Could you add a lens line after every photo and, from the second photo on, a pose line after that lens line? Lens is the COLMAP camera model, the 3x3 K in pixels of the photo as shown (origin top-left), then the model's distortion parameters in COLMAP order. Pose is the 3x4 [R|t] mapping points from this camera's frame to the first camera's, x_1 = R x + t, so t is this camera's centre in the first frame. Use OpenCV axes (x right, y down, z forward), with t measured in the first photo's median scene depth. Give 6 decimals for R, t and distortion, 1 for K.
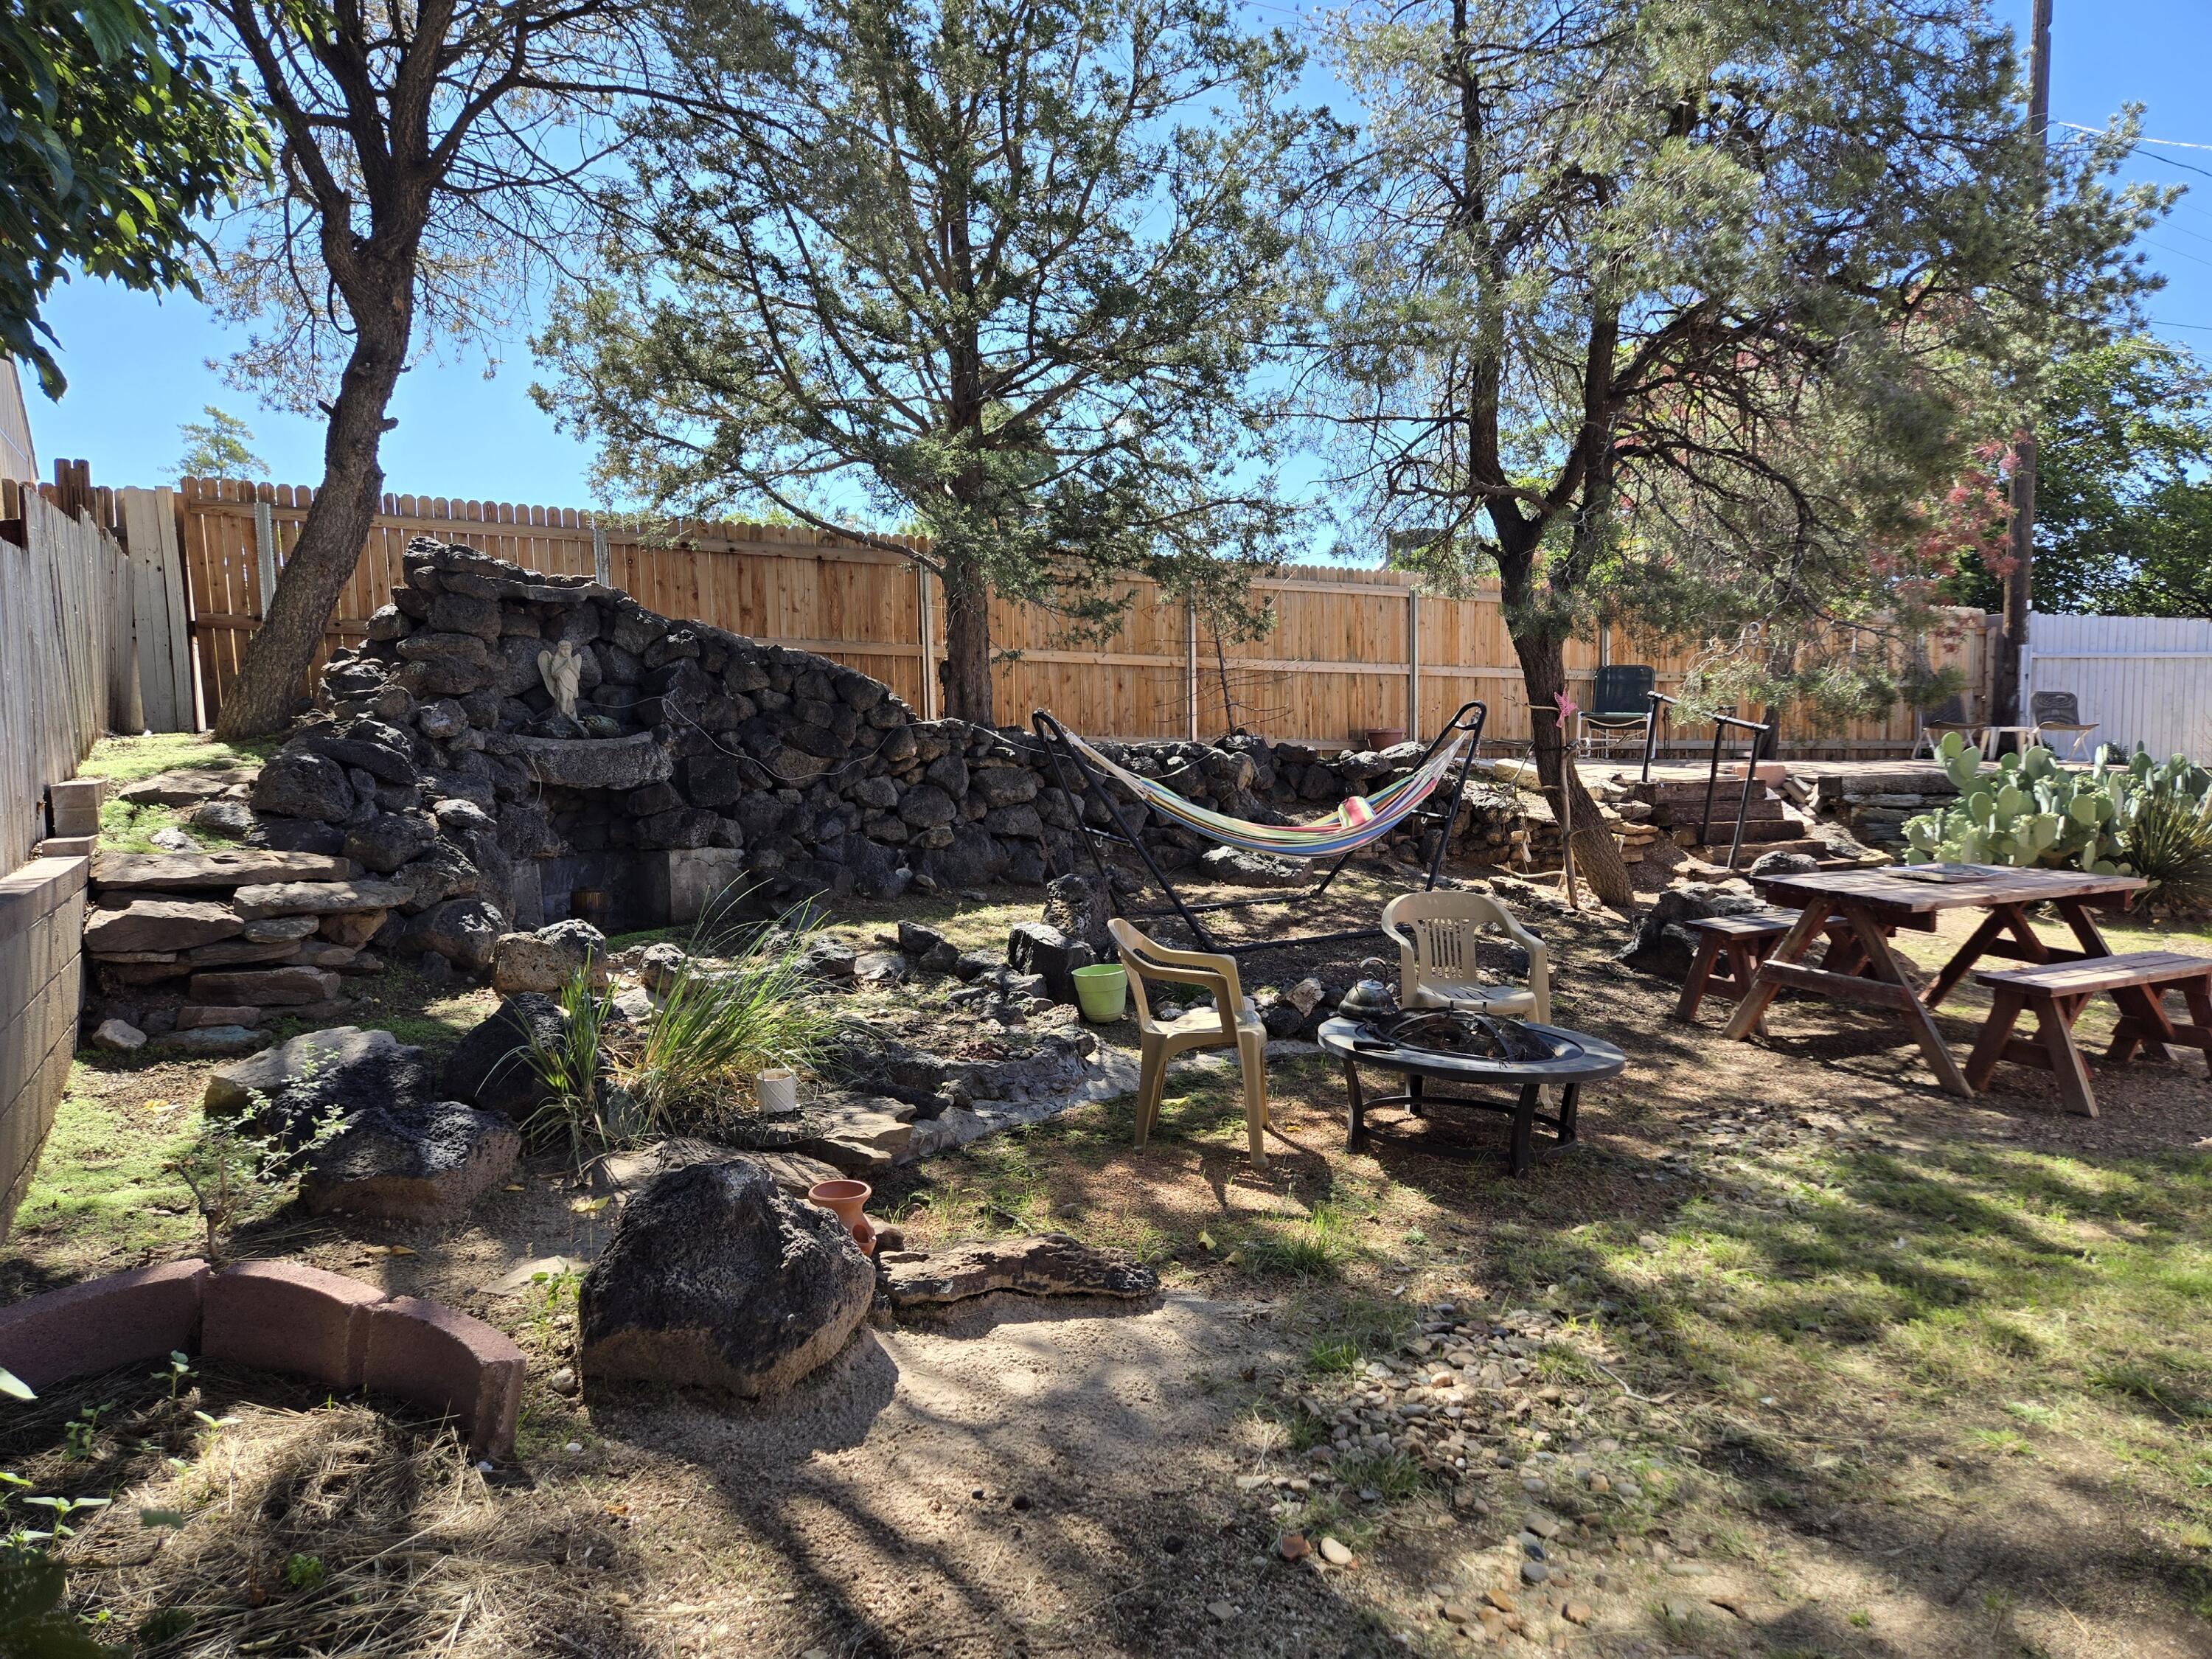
lens RADIAL K [[1466.3, 0, 1100.2], [0, 1466.3, 825.9], [0, 0, 1]] dist [0.081720, -0.063333]
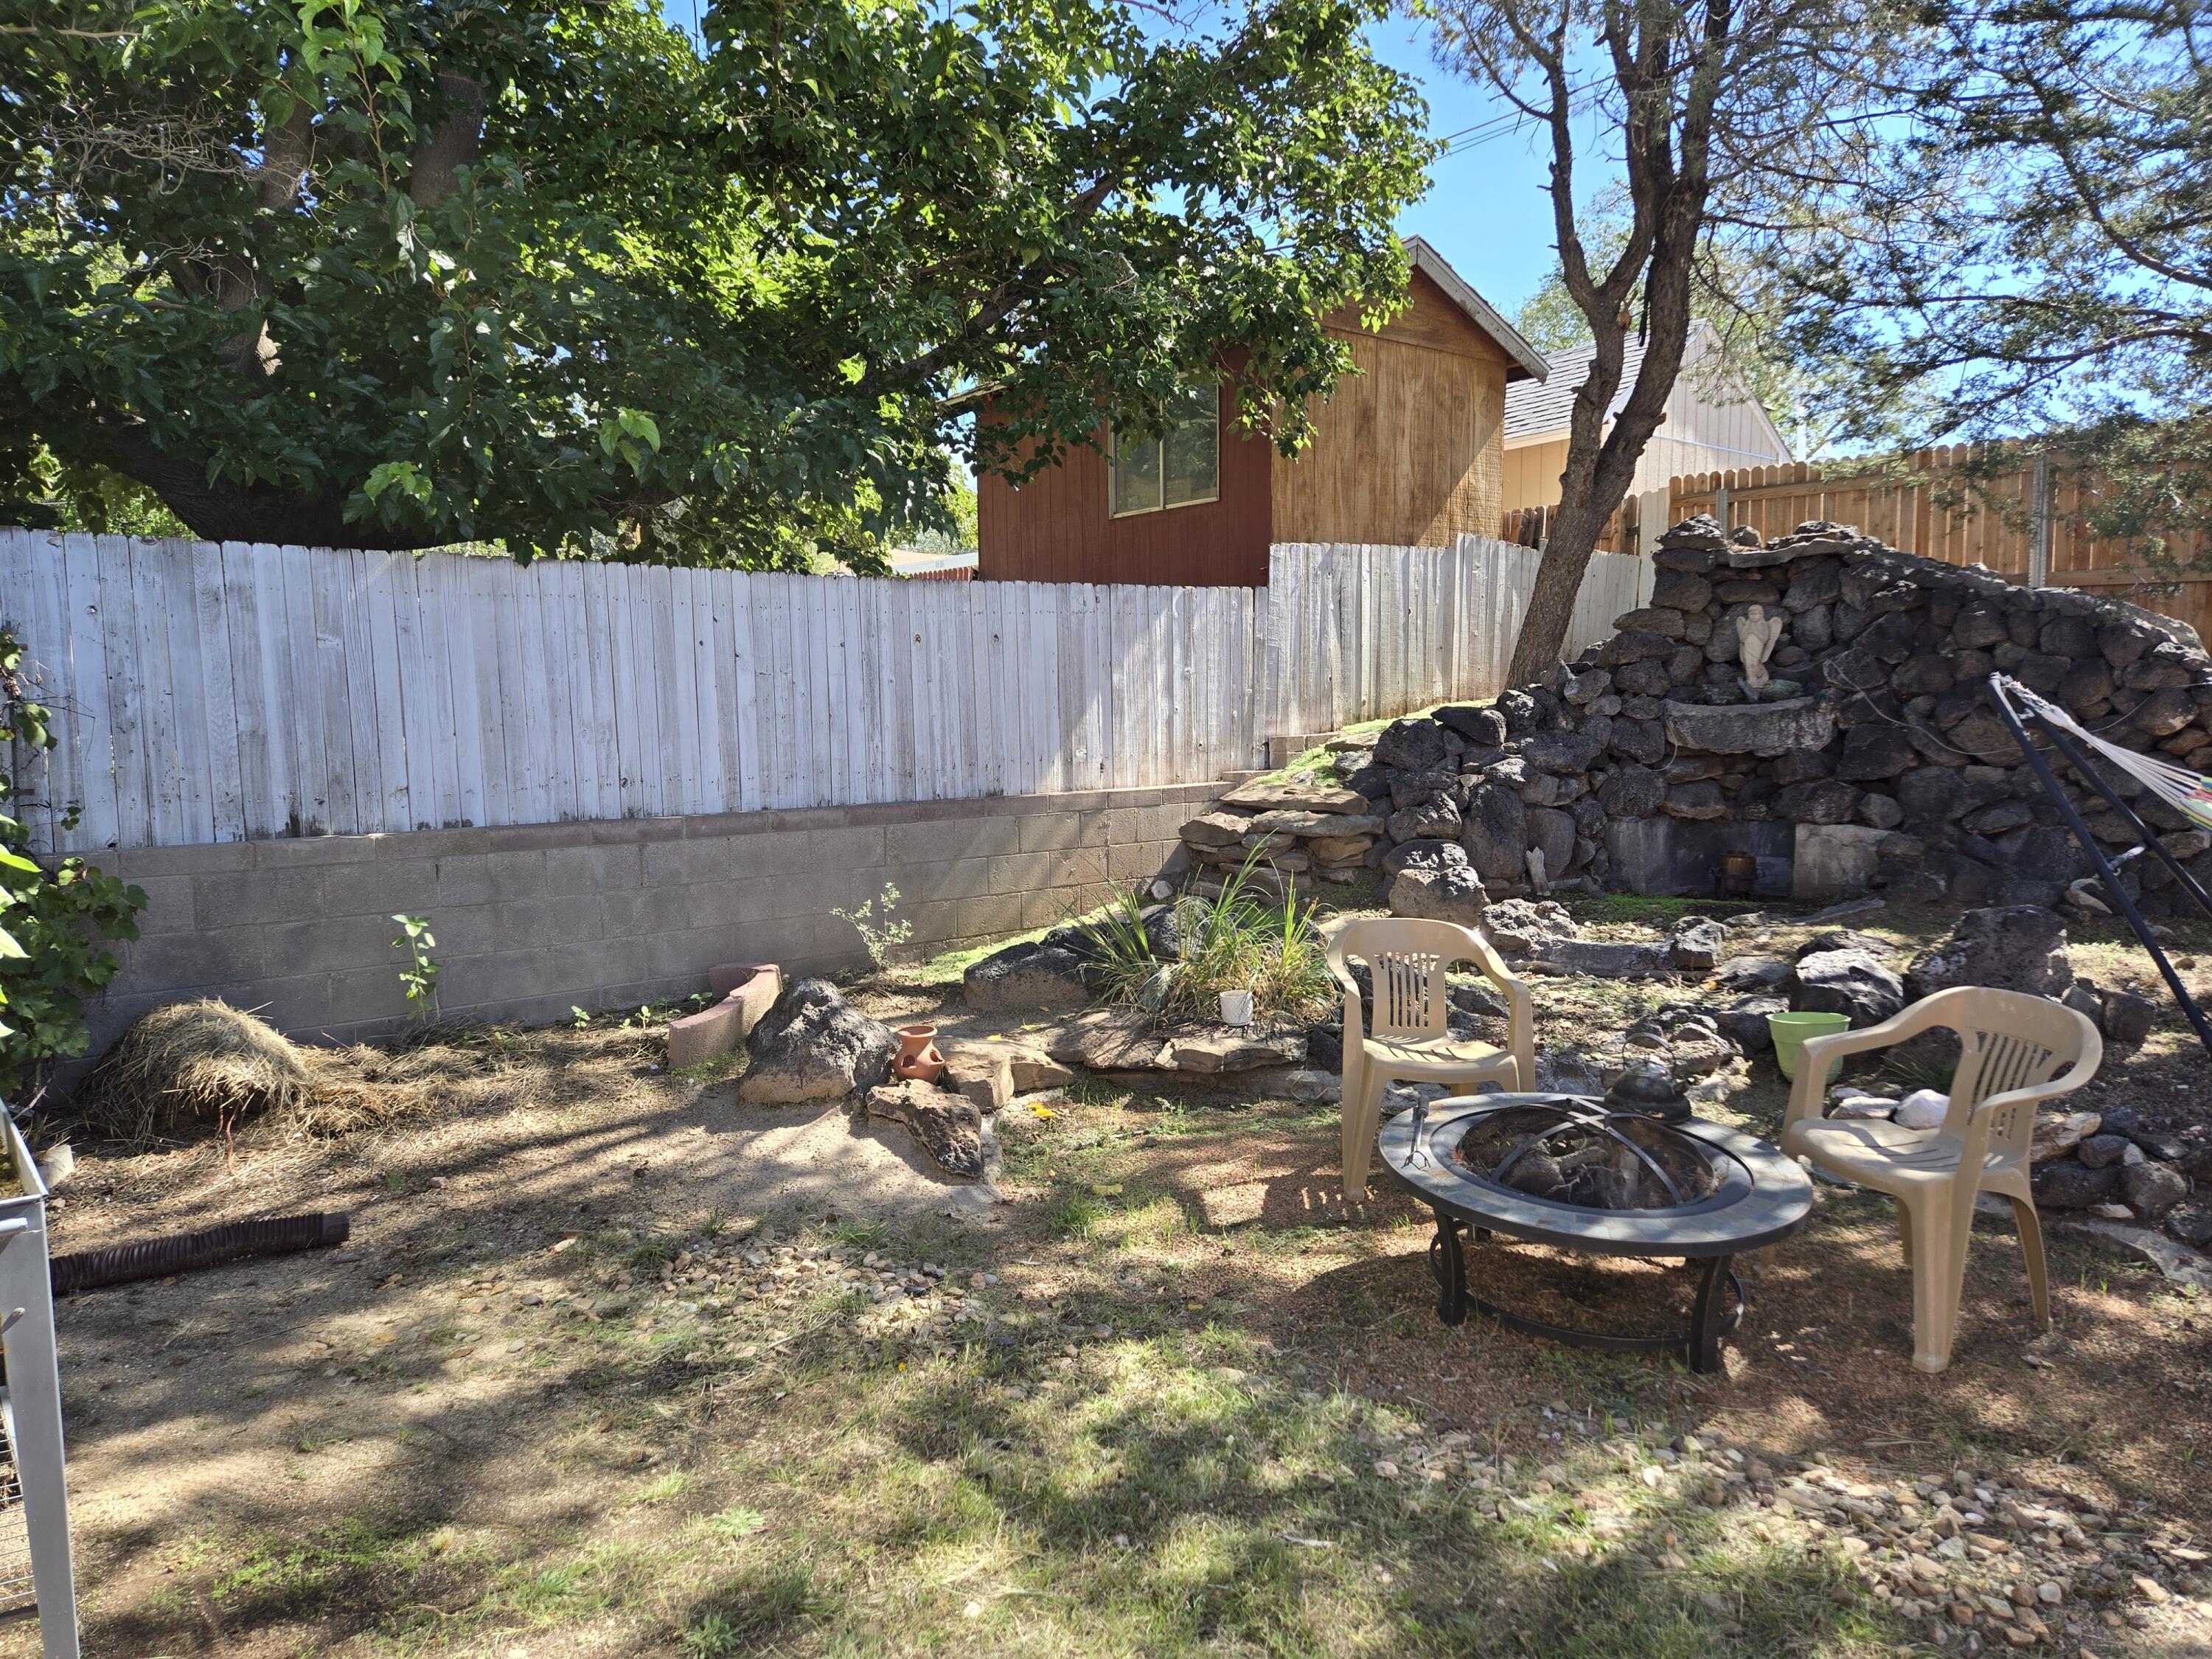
lens RADIAL K [[1466.3, 0, 1115.0], [0, 1466.3, 837.0], [0, 0, 1]] dist [0.081720, -0.063333]
pose [[0.195813, 0.104763, -0.975029, 0.573442], [-0.050846, 0.994024, 0.096592, -0.046057], [0.979322, 0.030662, 0.199969, 0.393283]]
